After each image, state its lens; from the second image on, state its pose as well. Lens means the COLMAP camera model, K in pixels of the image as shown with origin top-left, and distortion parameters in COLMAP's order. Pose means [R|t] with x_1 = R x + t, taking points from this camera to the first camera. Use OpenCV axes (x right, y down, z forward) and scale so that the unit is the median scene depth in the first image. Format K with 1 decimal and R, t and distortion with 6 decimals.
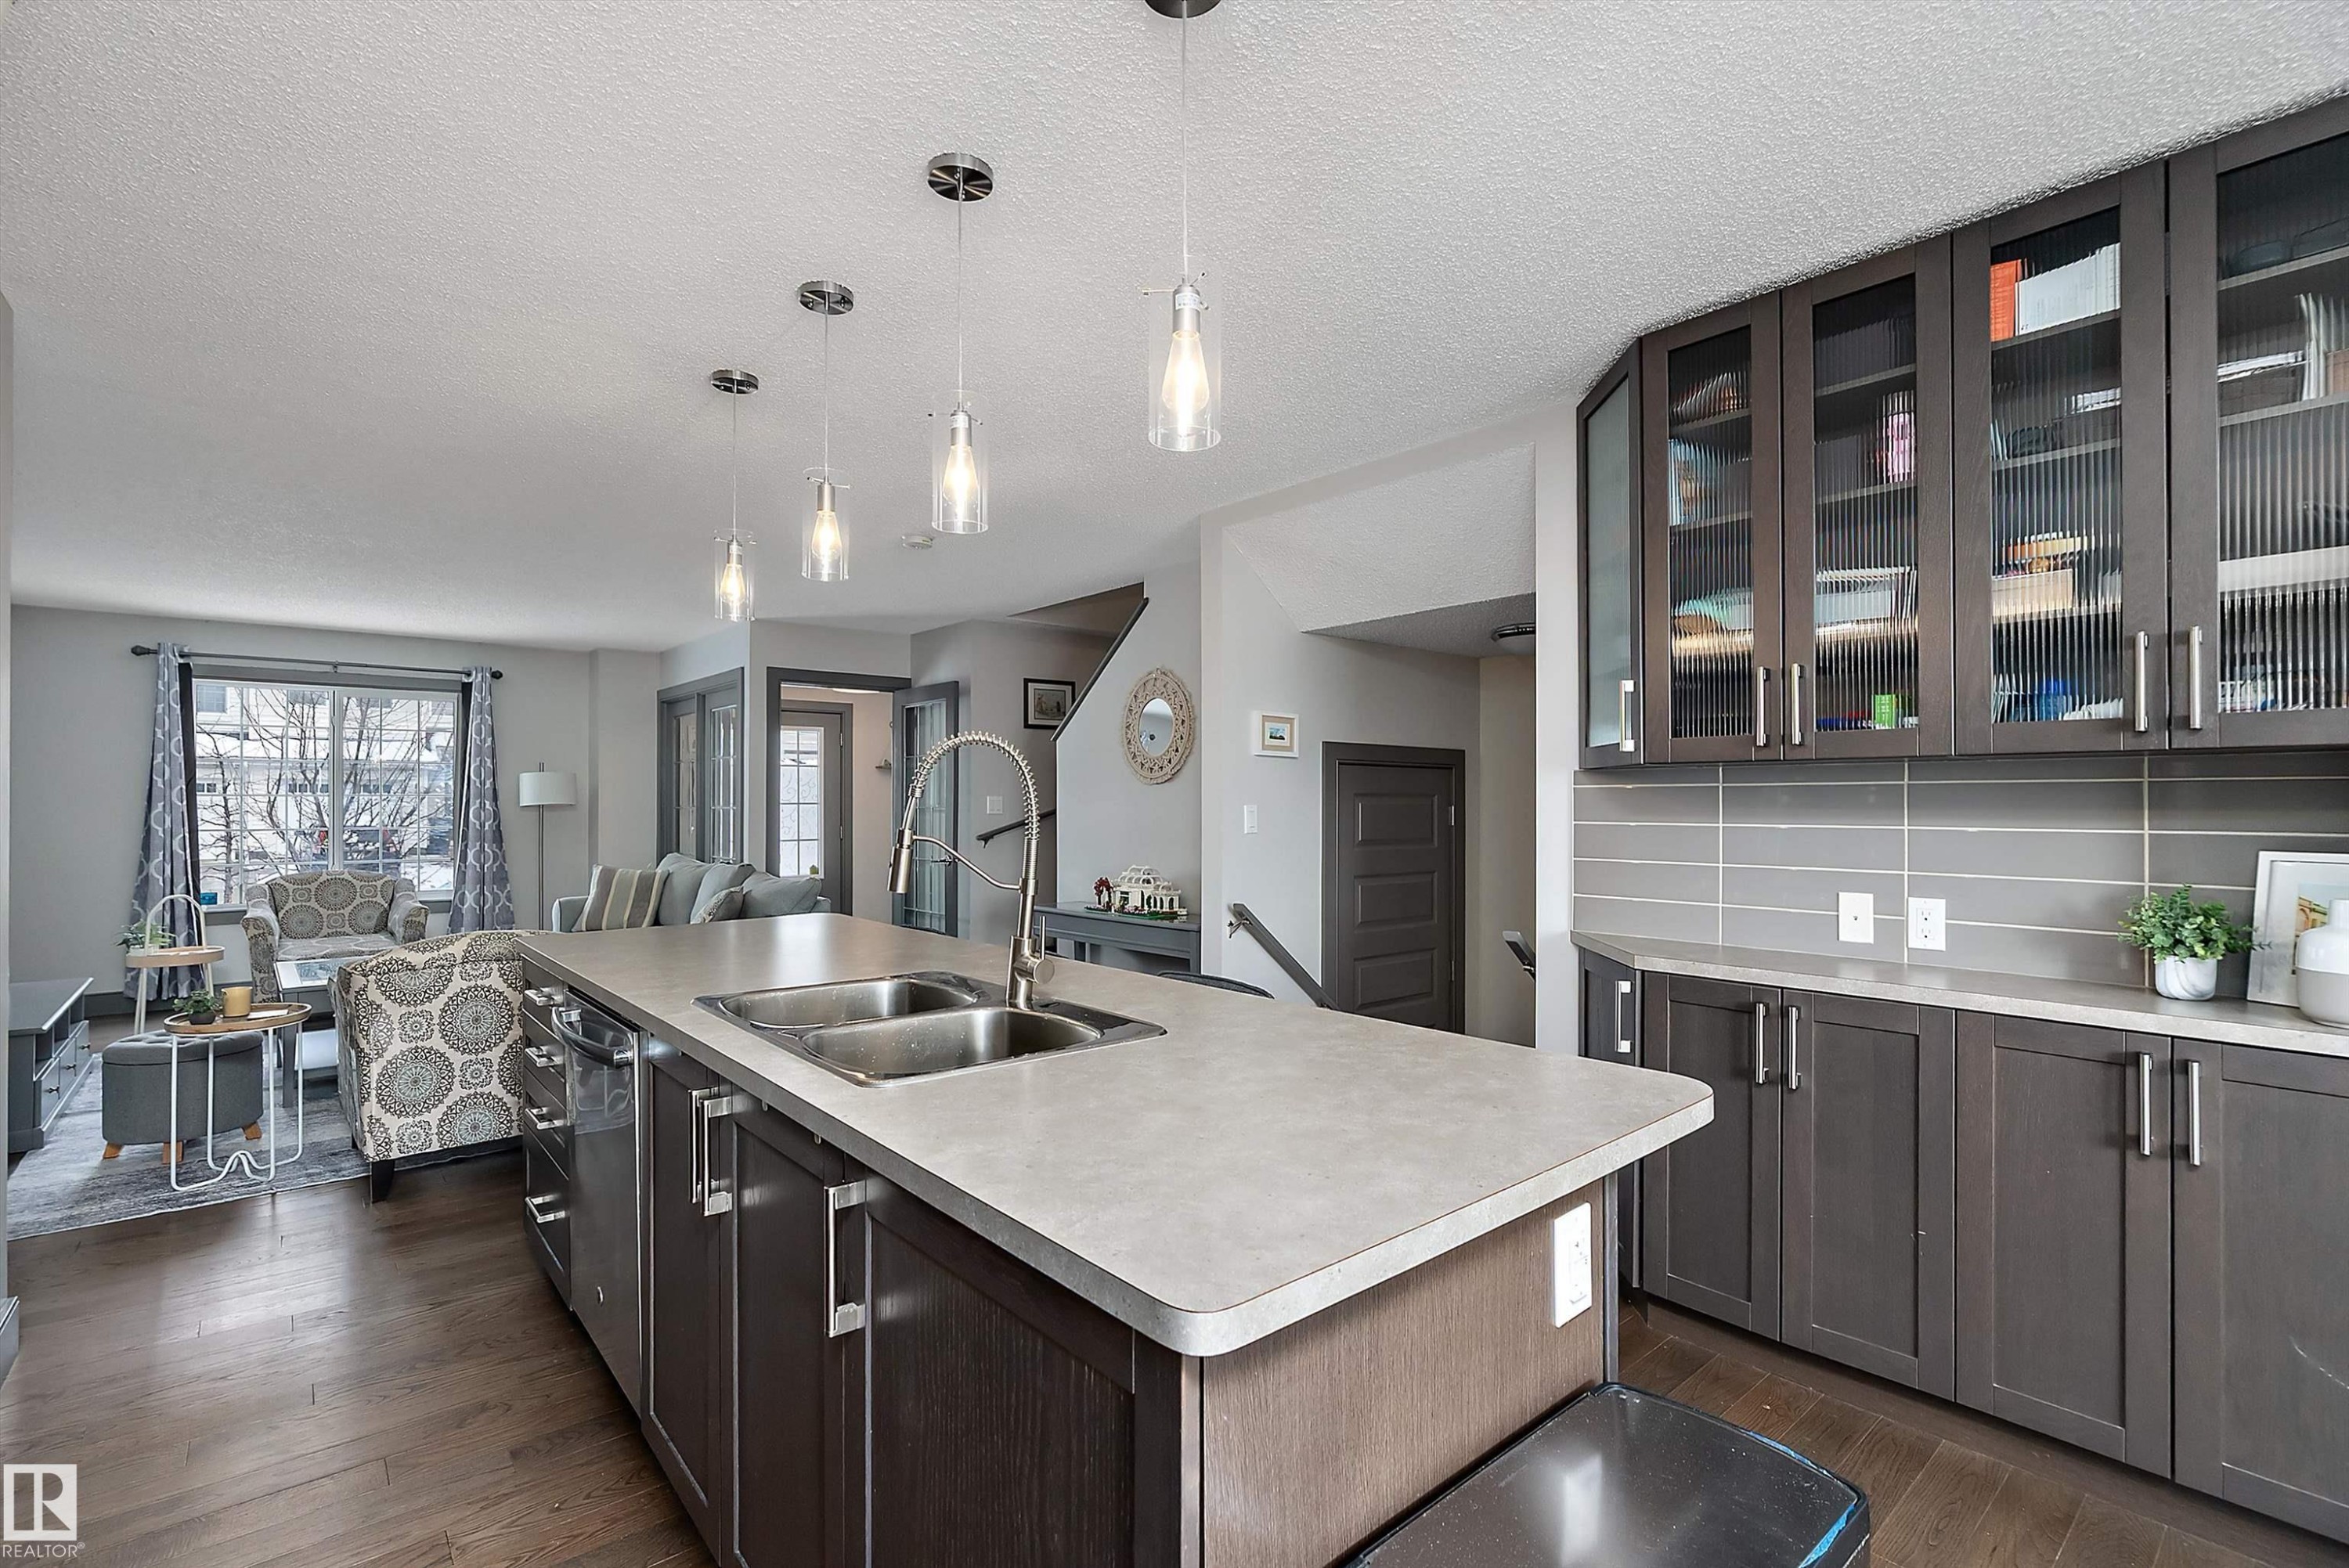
lens RADIAL K [[1061.4, 0, 1147.9], [0, 1061.4, 794.0], [0, 0, 1]] dist [0.000986, 0.000413]
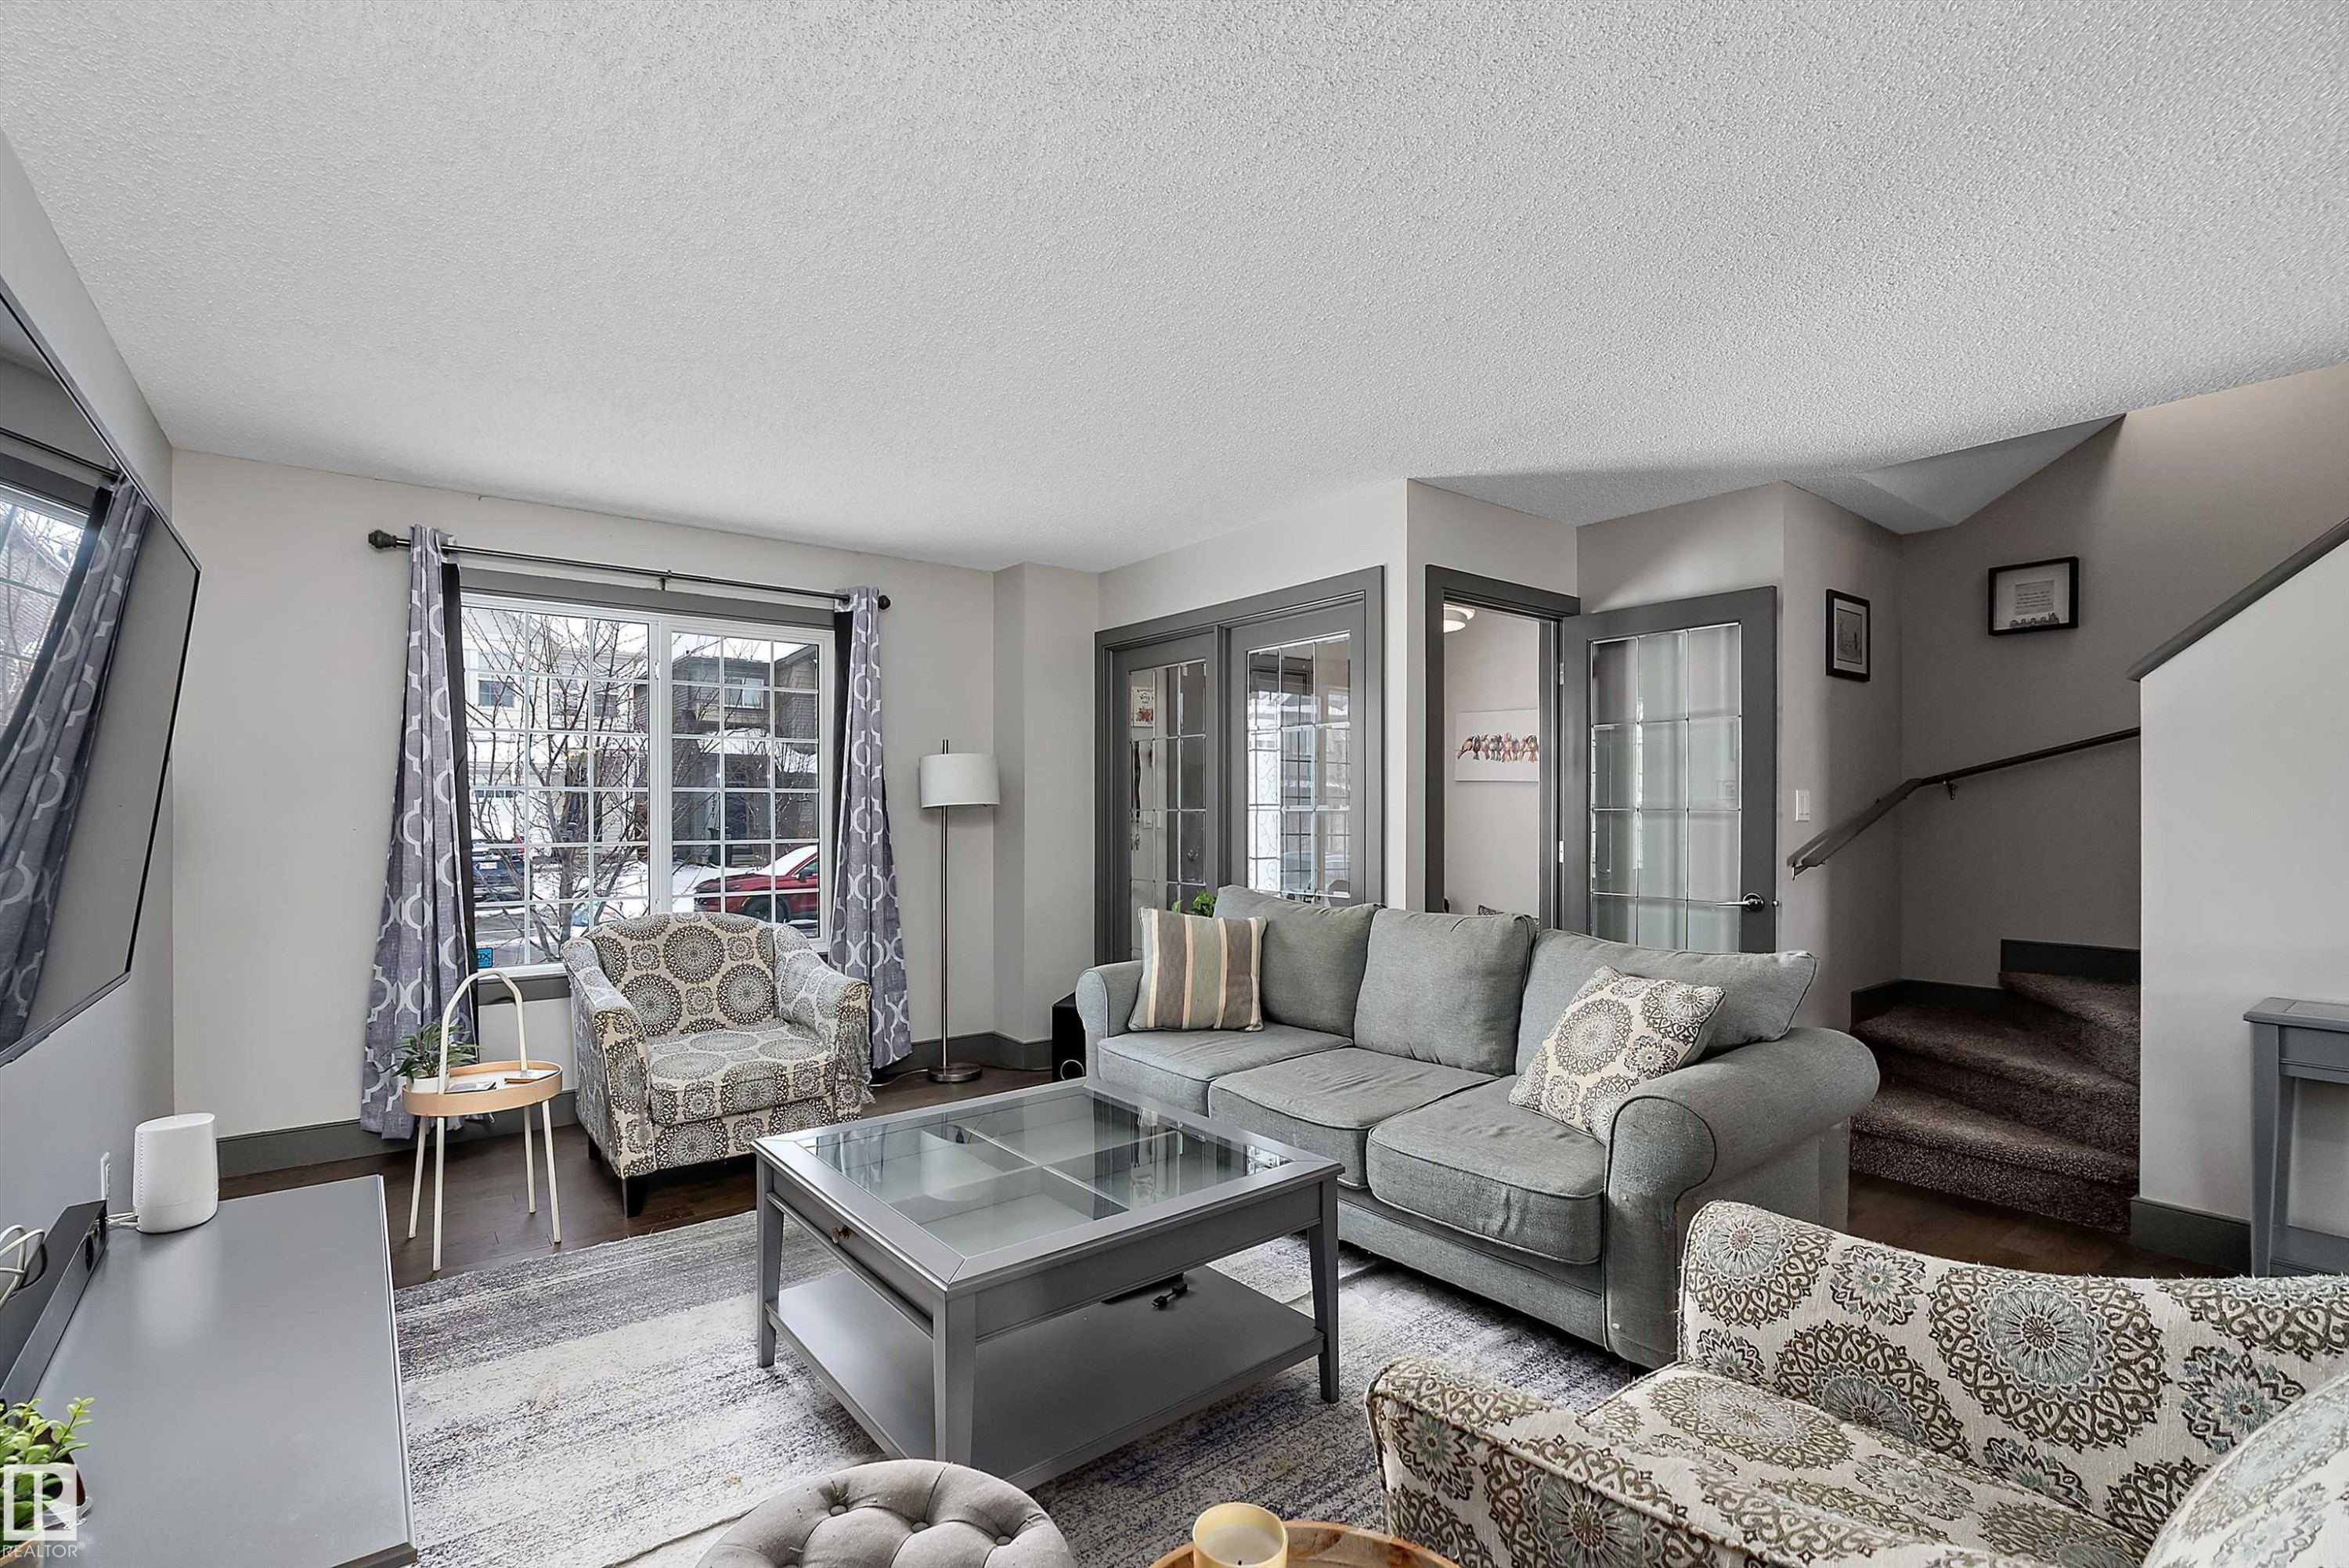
lens RADIAL K [[1058.6, 0, 1172.2], [0, 1058.6, 810.3], [0, 0, 1]] dist [-0.014810, 0.000066]
pose [[0.999451, 0.001102, -0.033110, -0.487642], [-0.000804, 0.999959, 0.009015, 0.008602], [0.033119, -0.008983, 0.999411, 0.429698]]
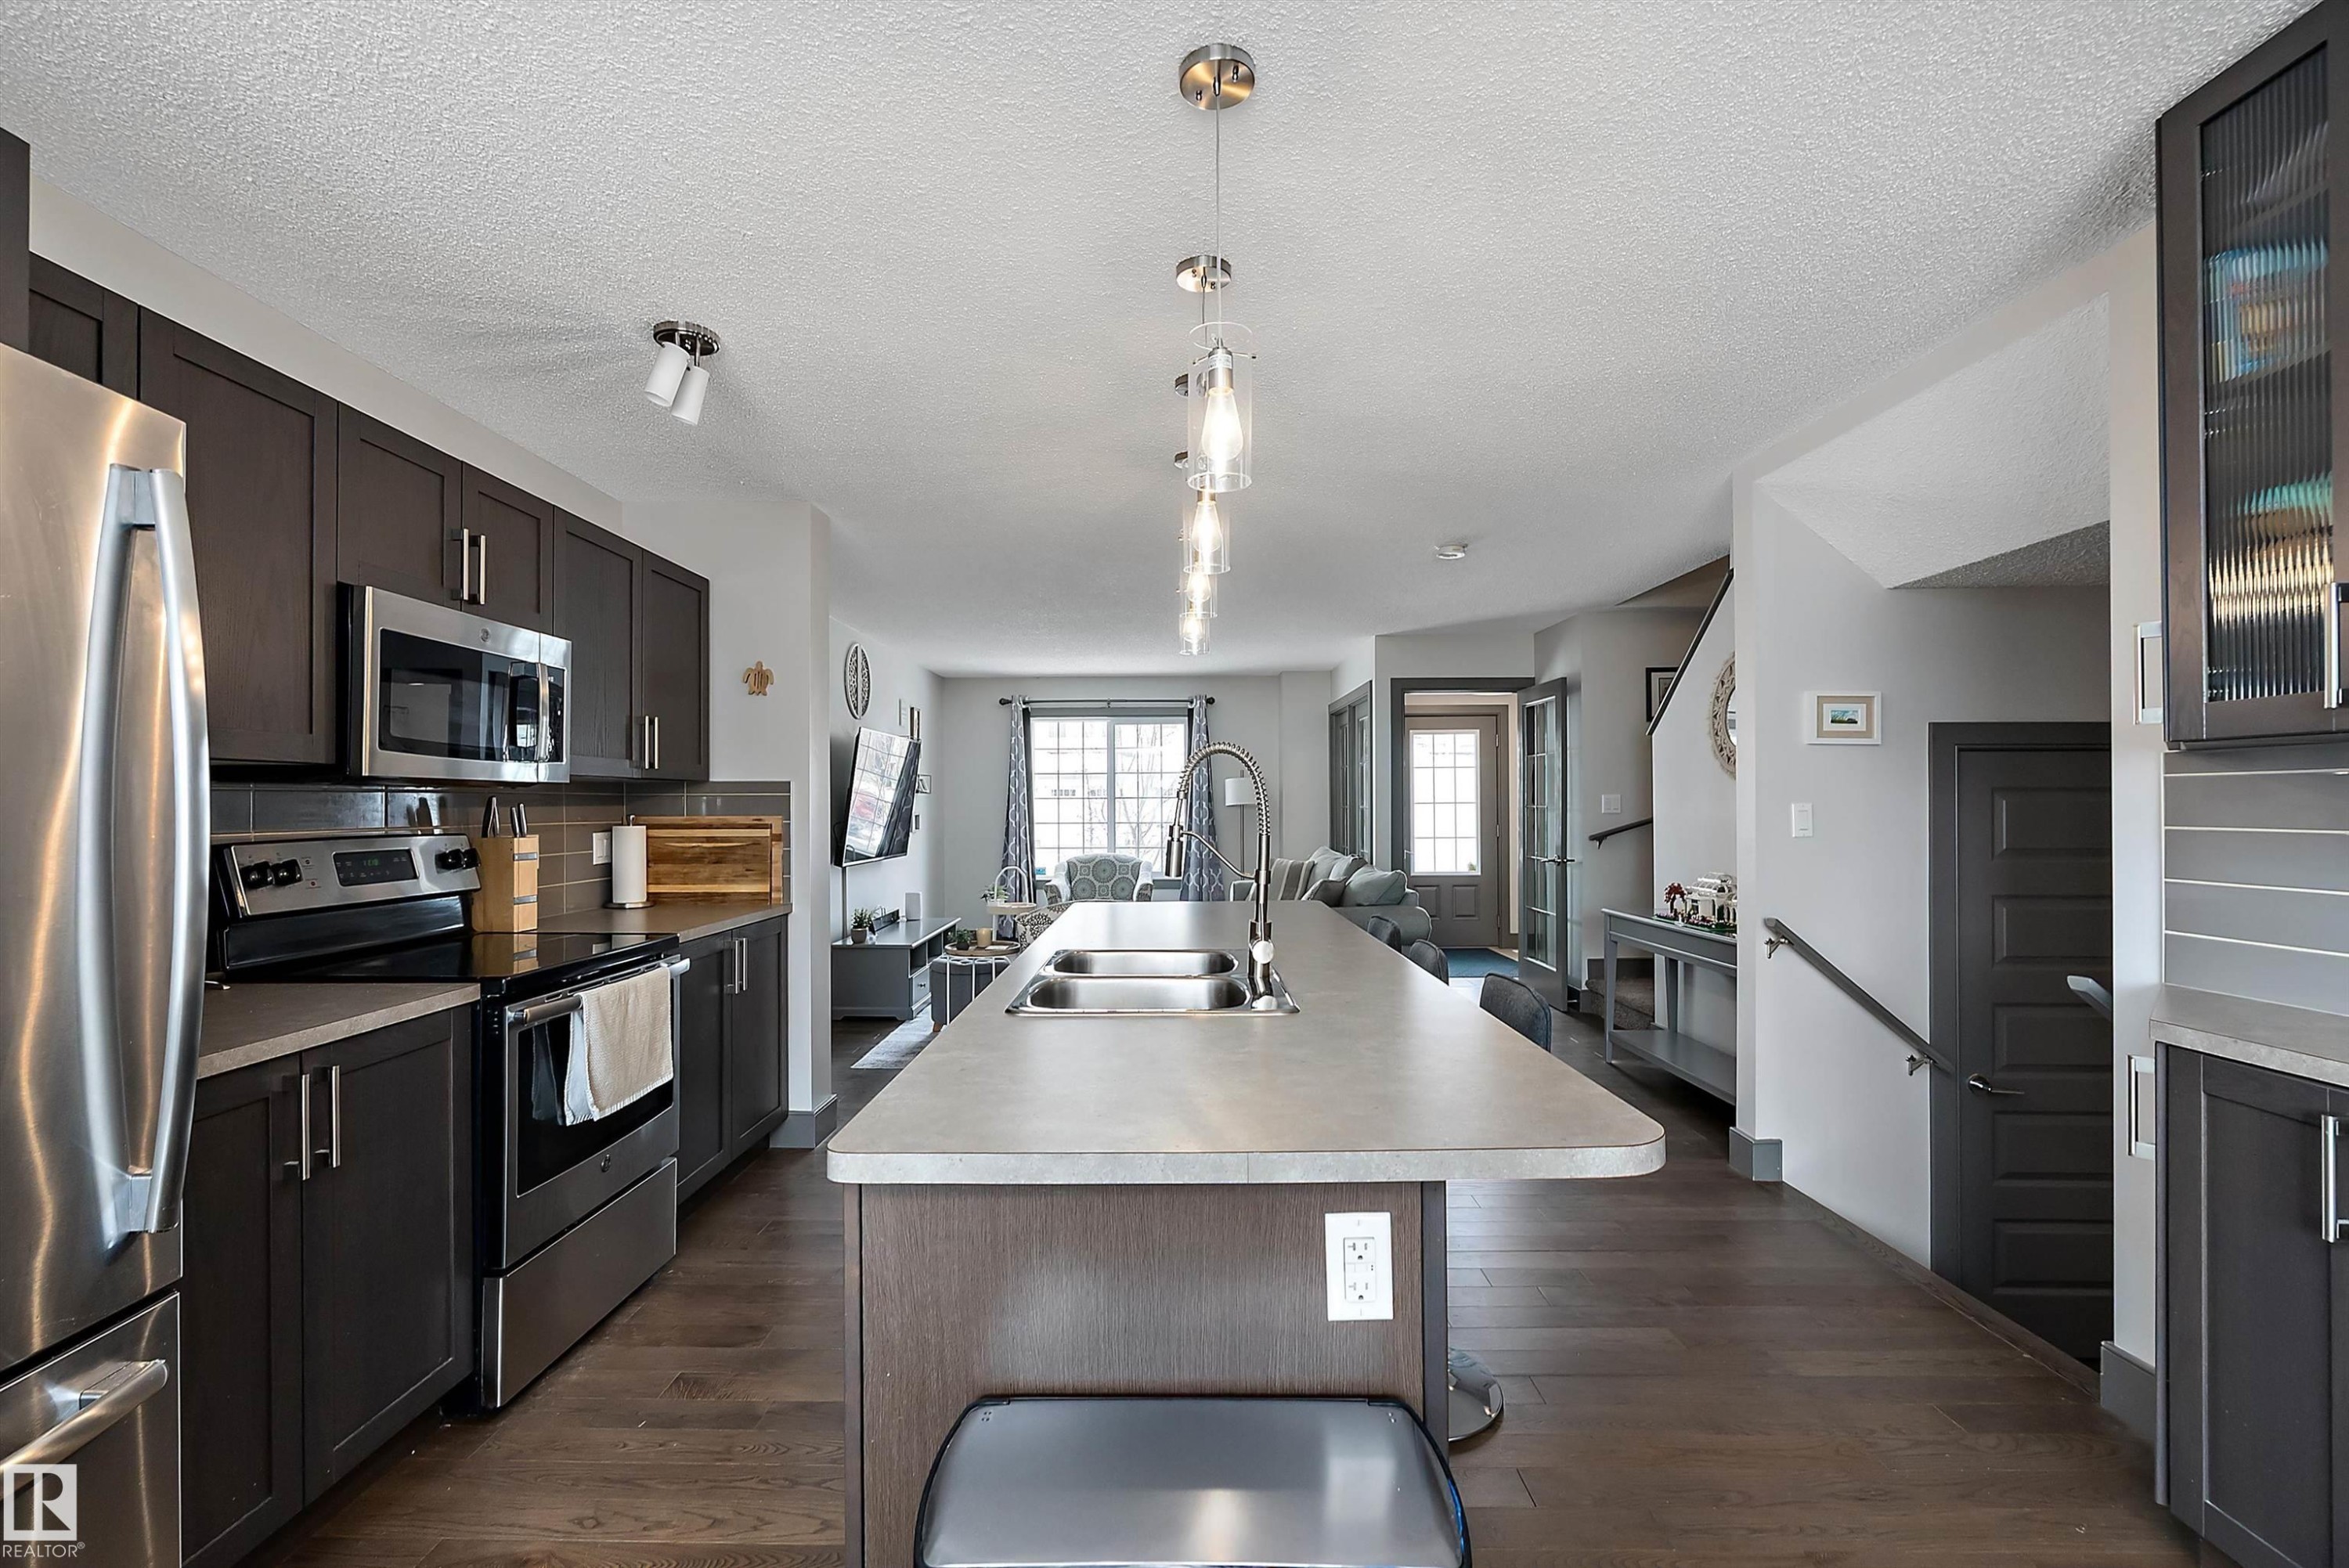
lens RADIAL K [[1044.0, 0, 1172.2], [0, 1044.0, 795.1], [0, 0, 1]] dist [0.025609, 0.000208]
pose [[0.774111, -0.008322, -0.632996, 0.150995], [0.009469, 0.999954, -0.001567, 0.000226], [0.632980, -0.004781, 0.774154, 0.022270]]
